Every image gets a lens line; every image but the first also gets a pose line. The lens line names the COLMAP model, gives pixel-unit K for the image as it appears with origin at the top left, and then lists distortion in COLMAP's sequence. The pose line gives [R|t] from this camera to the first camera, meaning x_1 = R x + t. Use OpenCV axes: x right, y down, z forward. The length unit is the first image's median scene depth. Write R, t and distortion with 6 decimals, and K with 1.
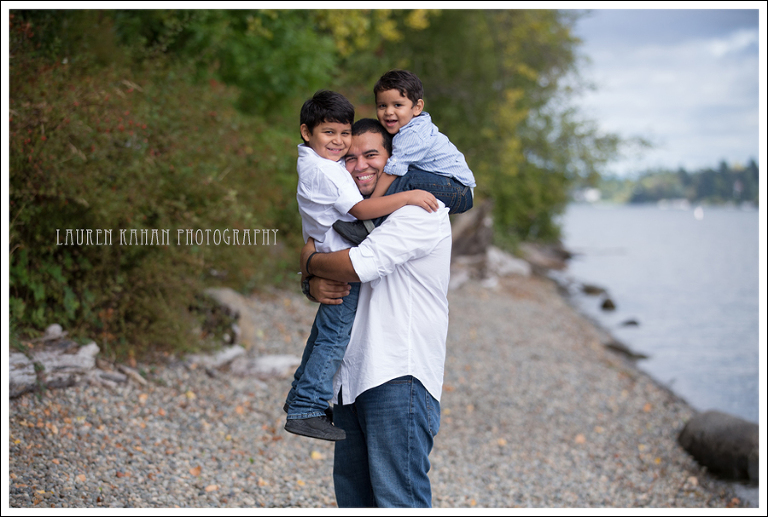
lens RADIAL K [[2452.4, 0, 404.9], [0, 2452.4, 258.9], [0, 0, 1]] dist [0.056003, -1.374680]
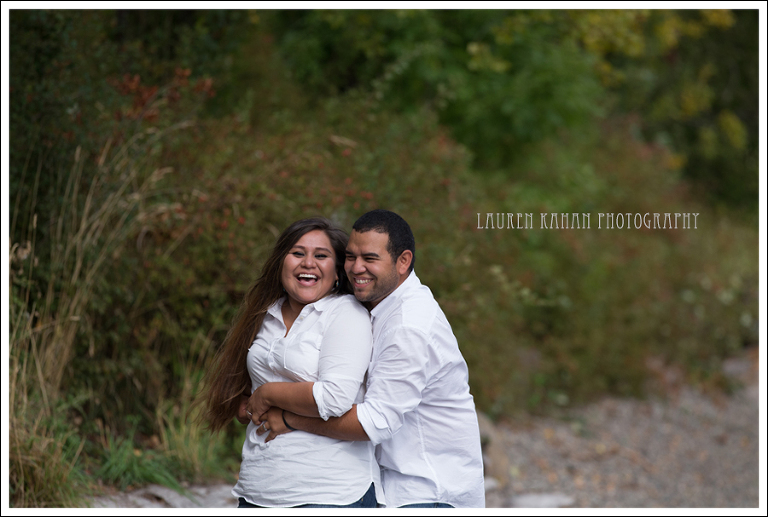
lens RADIAL K [[4285.7, 0, 384.0], [0, 4285.7, 258.5], [0, 0, 1]] dist [2.146490, -5.130733]
pose [[0.995496, -0.047111, -0.082270, 0.013713], [0.044394, 0.998416, -0.034552, 0.011911], [0.083767, 0.030744, 0.996011, -0.354181]]
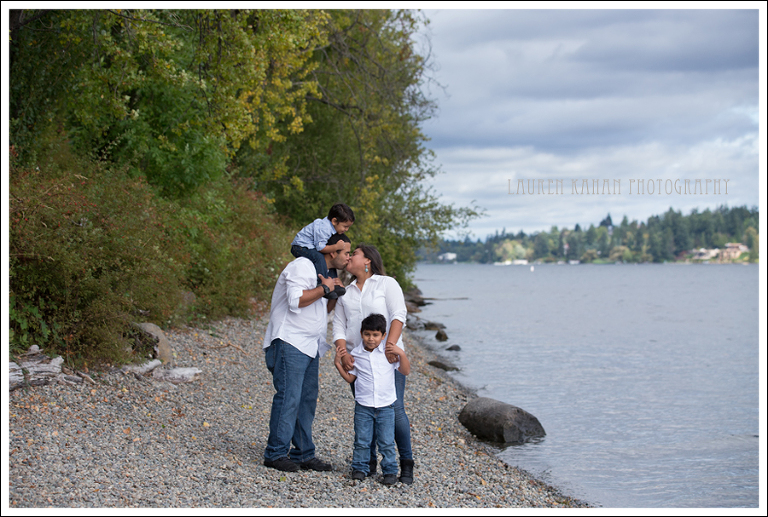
lens RADIAL K [[2013.3, 0, 384.0], [0, 2013.3, 258.5], [0, 0, 1]] dist [-0.242360, 0.133229]
pose [[0.999108, -0.019885, 0.037260, 0.024089], [0.020858, 0.999446, -0.025917, 0.008768], [-0.036724, 0.026671, 0.998969, -0.208160]]
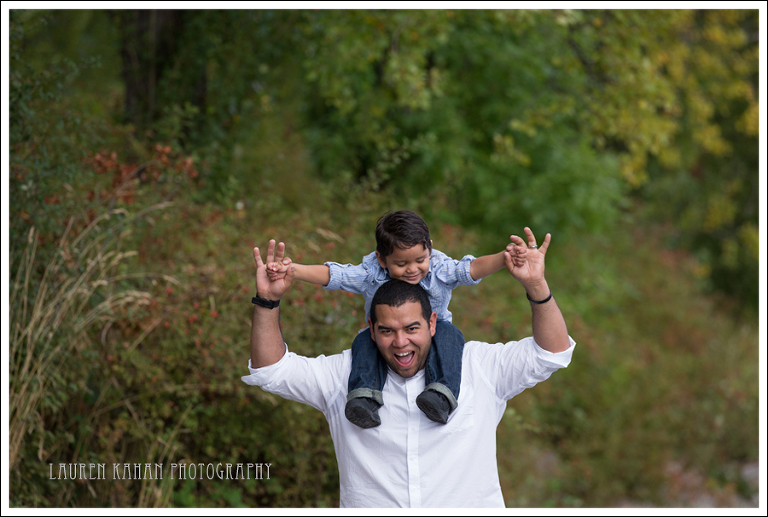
lens RADIAL K [[3775.5, 0, 384.0], [0, 3775.5, 258.5], [0, 0, 1]] dist [0.802758, 3.122174]
pose [[0.994792, -0.028805, -0.097767, 0.012922], [0.022940, 0.997899, -0.060590, 0.003490], [0.099307, 0.058032, 0.993363, -0.106990]]
